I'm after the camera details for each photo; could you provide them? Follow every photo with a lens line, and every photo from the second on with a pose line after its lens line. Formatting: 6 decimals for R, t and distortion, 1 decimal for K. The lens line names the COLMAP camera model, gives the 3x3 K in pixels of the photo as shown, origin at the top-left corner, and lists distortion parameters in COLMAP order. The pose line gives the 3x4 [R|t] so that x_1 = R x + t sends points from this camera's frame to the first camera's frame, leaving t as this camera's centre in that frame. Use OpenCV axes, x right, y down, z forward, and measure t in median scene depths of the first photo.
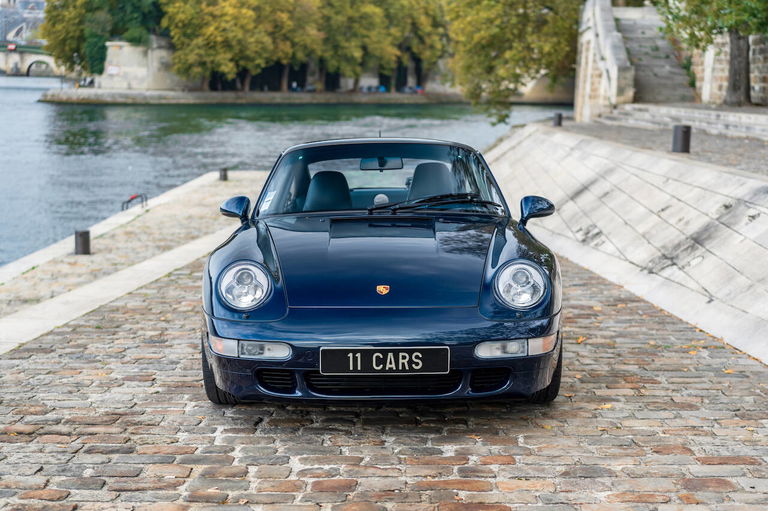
lens RADIAL K [[1204.6, 0, 384.2], [0, 1204.6, 261.4], [0, 0, 1]] dist [-0.019150, 0.000000]
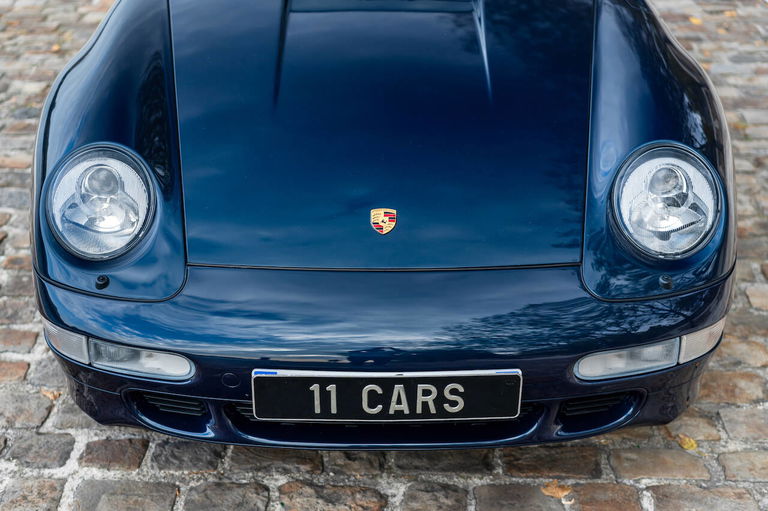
lens RADIAL K [[1204.6, 0, 381.7], [0, 1204.6, 252.6], [0, 0, 1]] dist [-0.019150, 0.000000]
pose [[0.999995, 0.002848, -0.001454, -0.001056], [-0.002153, 0.935951, 0.352125, -0.138790], [0.002364, -0.352120, 0.935952, 0.560693]]
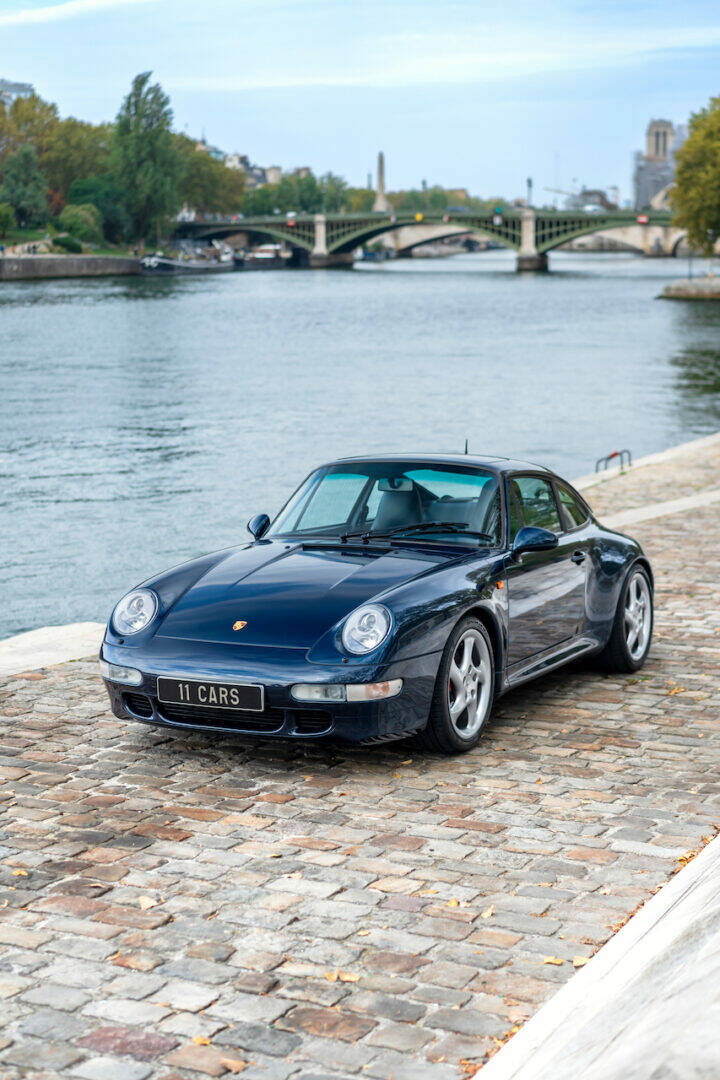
lens RADIAL K [[1747.7, 0, 361.7], [0, 1747.7, 535.1], [0, 0, 1]] dist [-0.016666, 0.000000]
pose [[0.887184, 0.045269, -0.459190, 0.802946], [-0.040234, 0.998975, 0.020749, -0.092269], [0.459659, 0.000067, 0.888096, -0.293372]]
